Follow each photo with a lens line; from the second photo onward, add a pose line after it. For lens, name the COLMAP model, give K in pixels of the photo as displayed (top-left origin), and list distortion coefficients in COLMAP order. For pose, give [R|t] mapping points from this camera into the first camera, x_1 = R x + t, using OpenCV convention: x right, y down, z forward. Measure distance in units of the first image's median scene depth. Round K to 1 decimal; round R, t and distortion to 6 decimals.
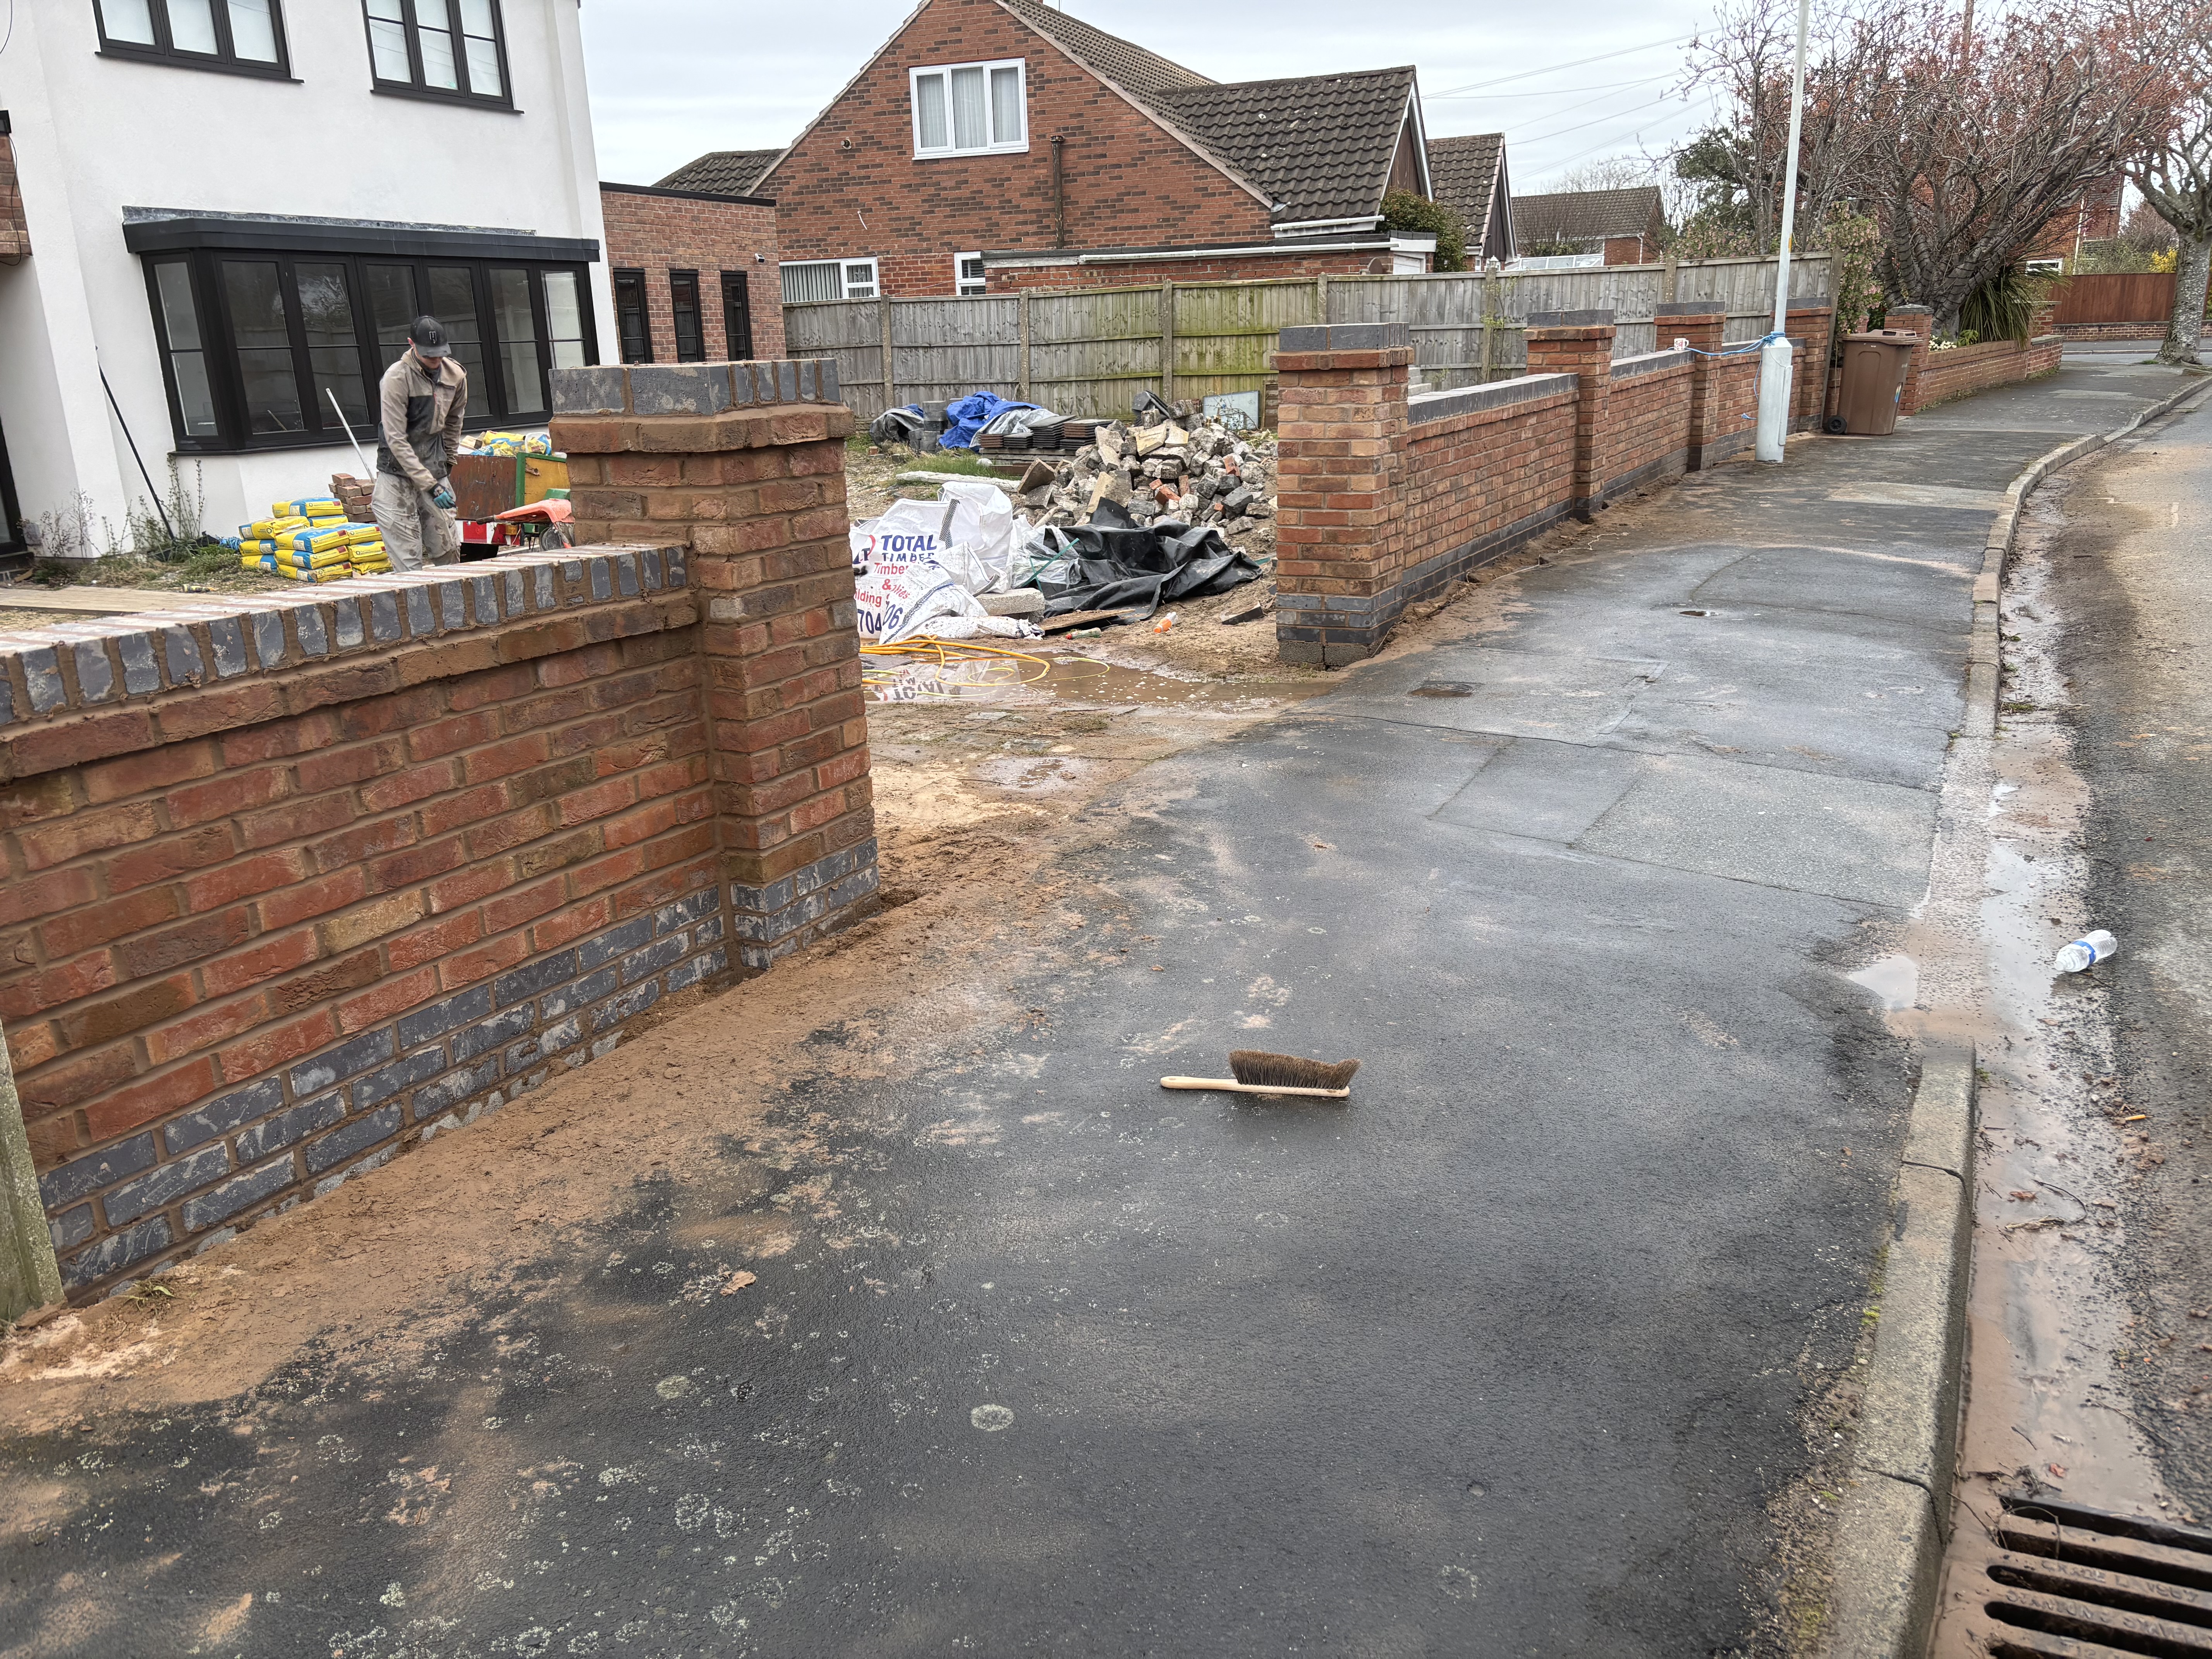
lens RADIAL K [[1738.8, 0, 1073.0], [0, 1738.8, 832.9], [0, 0, 1]] dist [-0.078891, 0.214337]
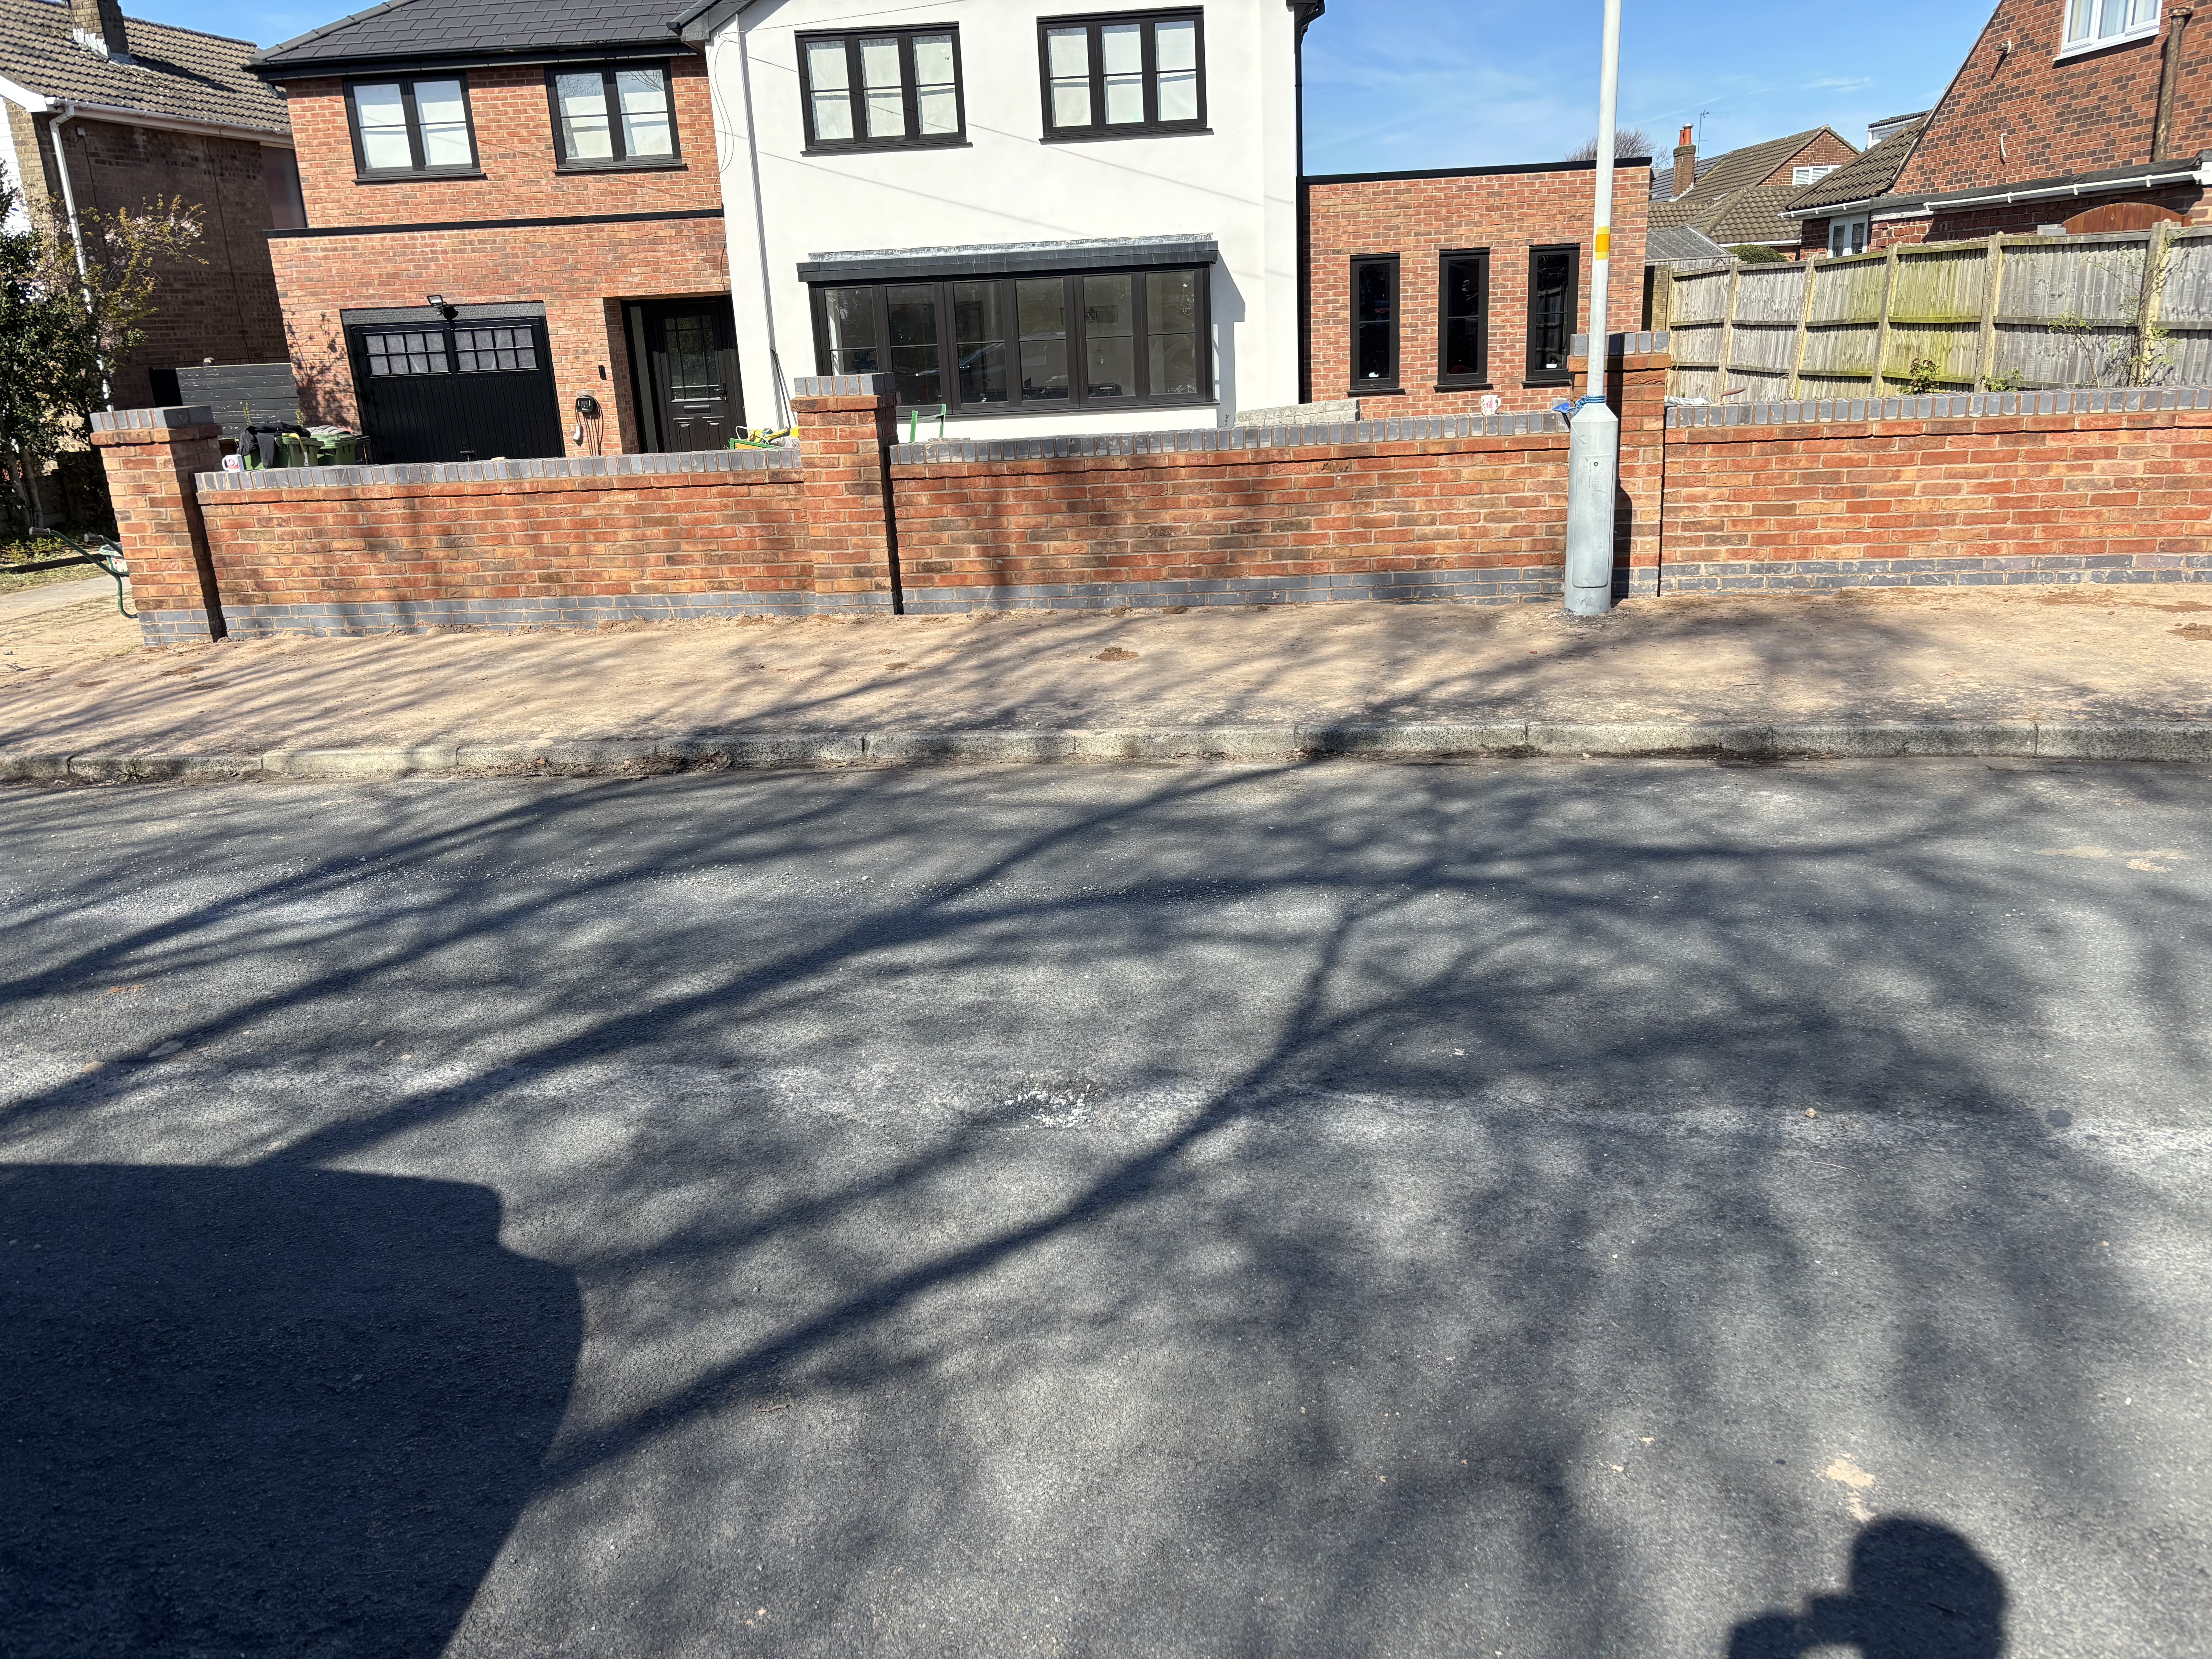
lens RADIAL K [[1692.1, 0, 1106.0], [0, 1692.1, 829.5], [0, 0, 1]] dist [0.021470, -0.008366]
pose [[0.354543, 0.285793, -0.890293, 0.629613], [-0.228842, 0.949710, 0.213734, -0.162766], [0.906604, 0.127958, 0.402114, 0.441719]]
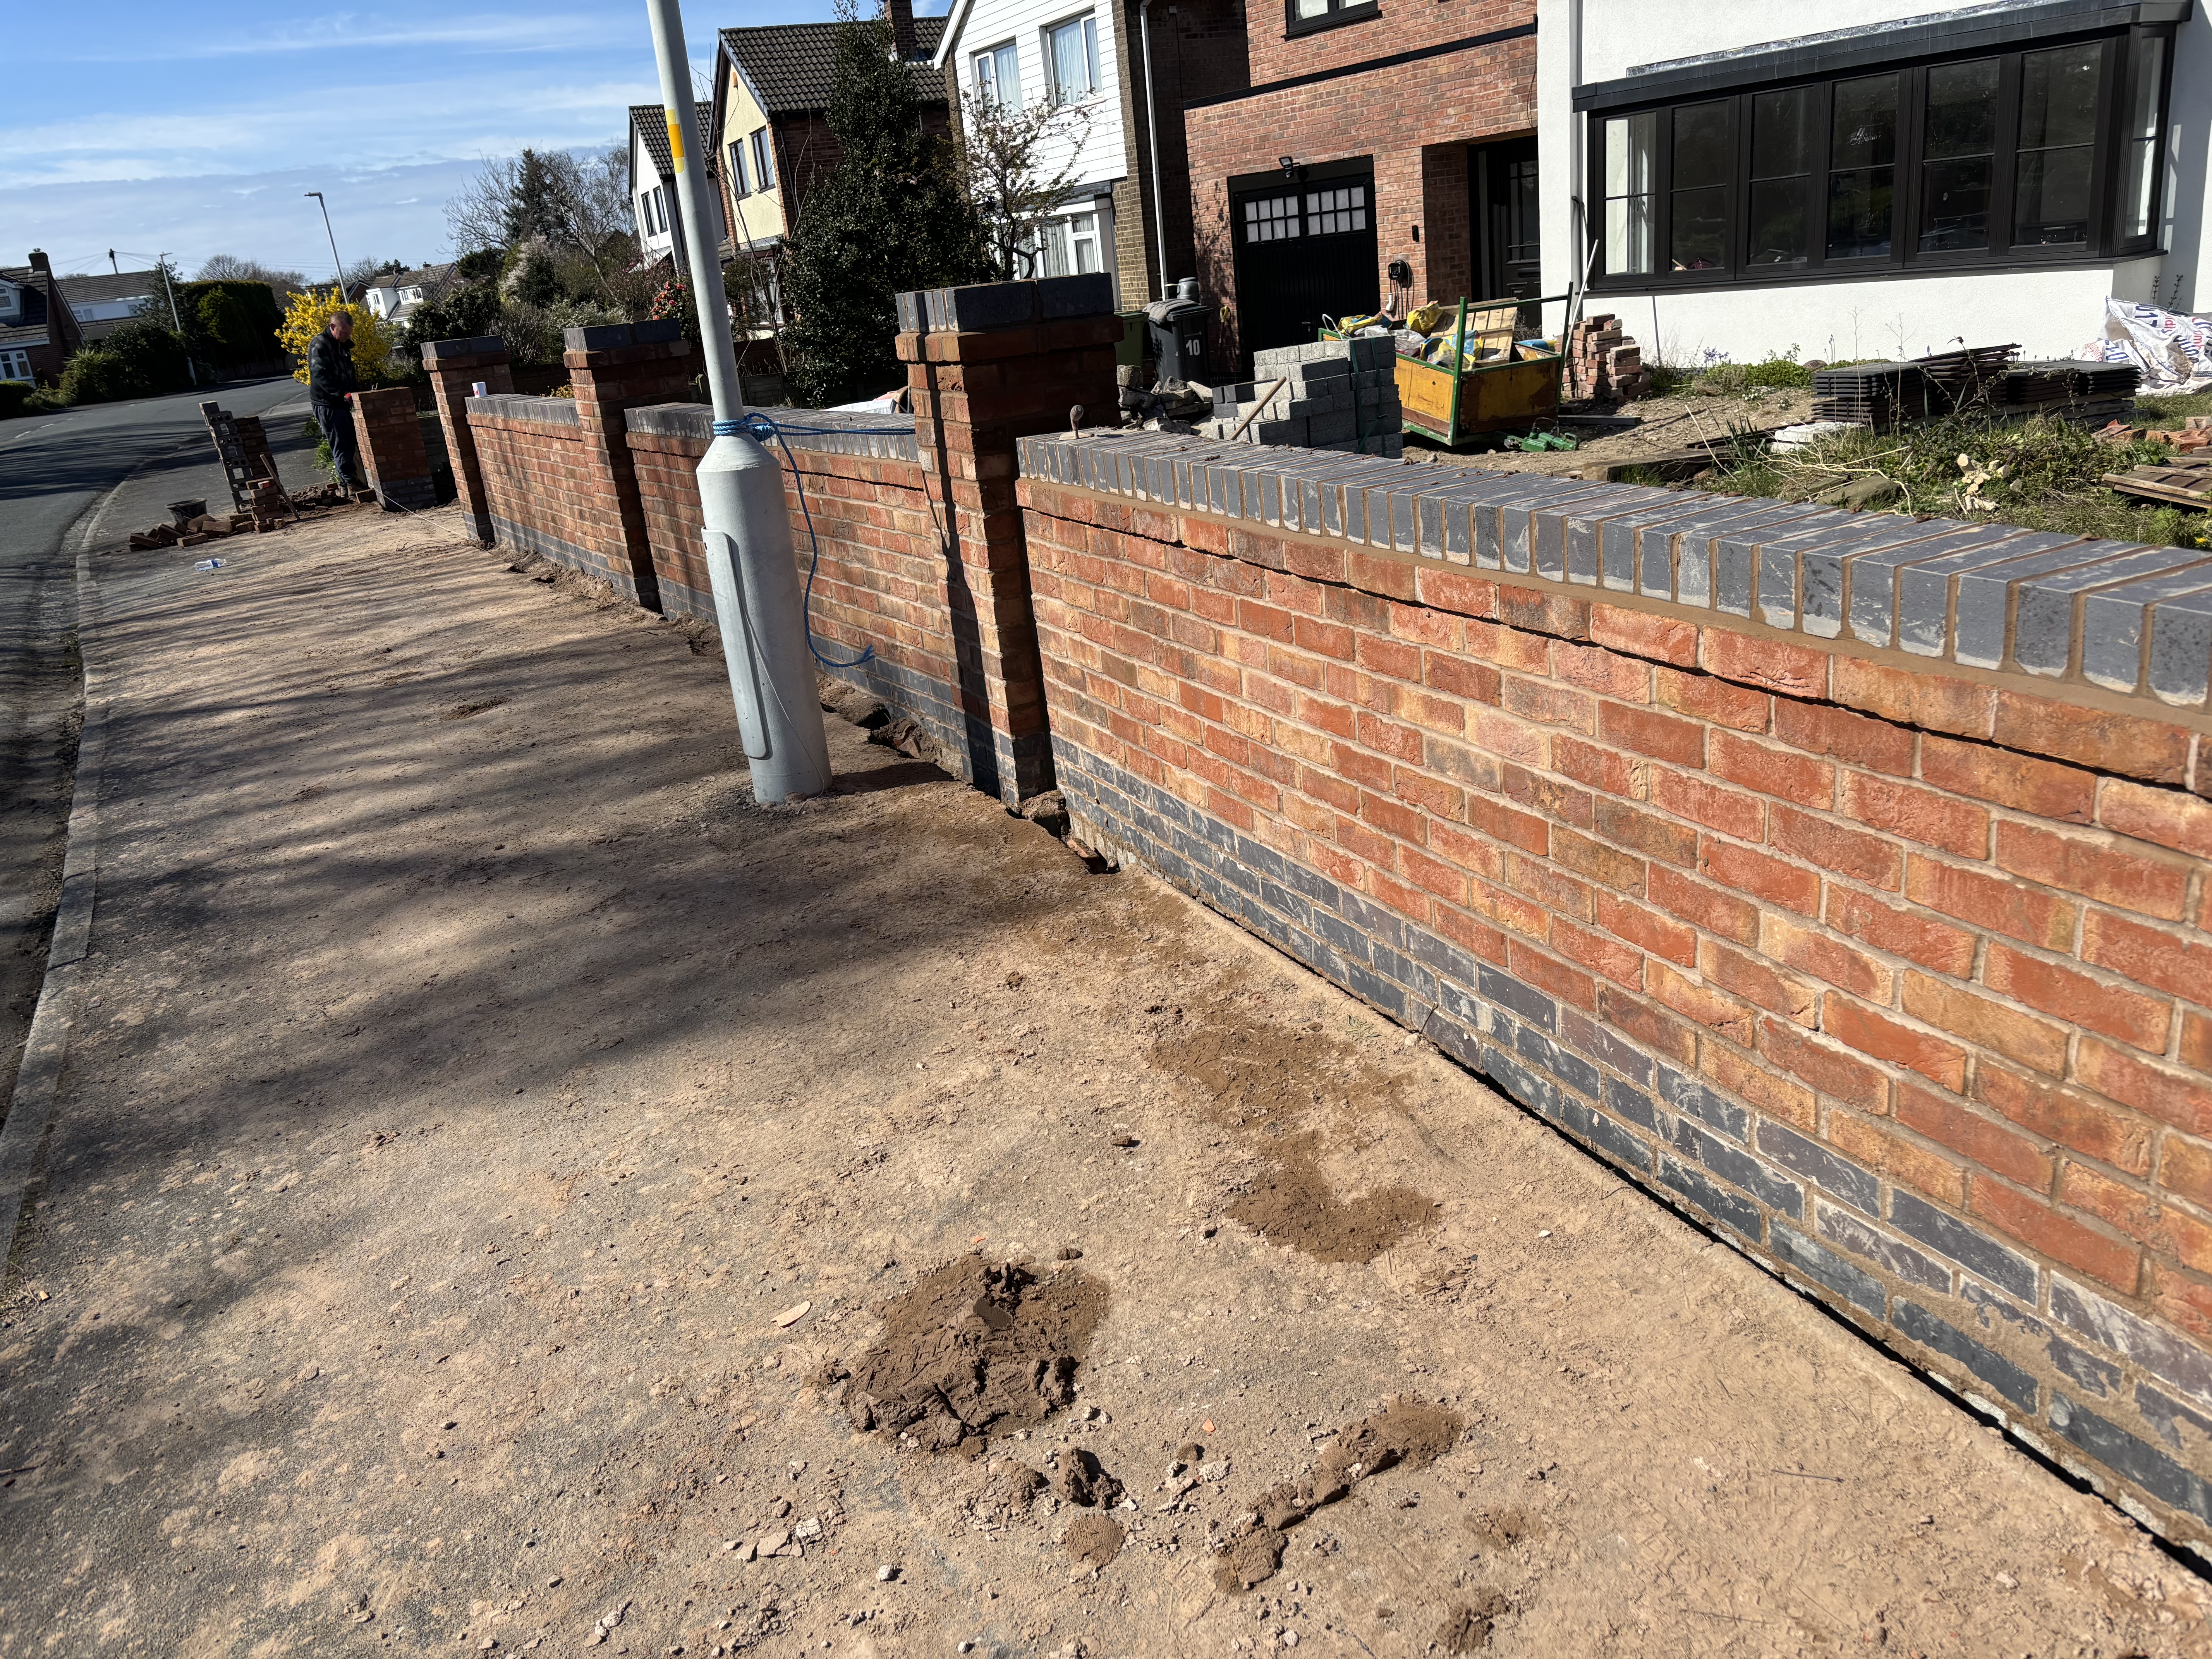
lens RADIAL K [[1713.7, 0, 1106.0], [0, 1713.7, 829.5], [0, 0, 1]] dist [-0.004738, -0.010135]
pose [[-0.541796, 0.357382, -0.760747, 0.444365], [-0.107812, 0.868075, 0.484585, -0.272647], [0.833567, 0.344564, -0.431789, 0.862861]]
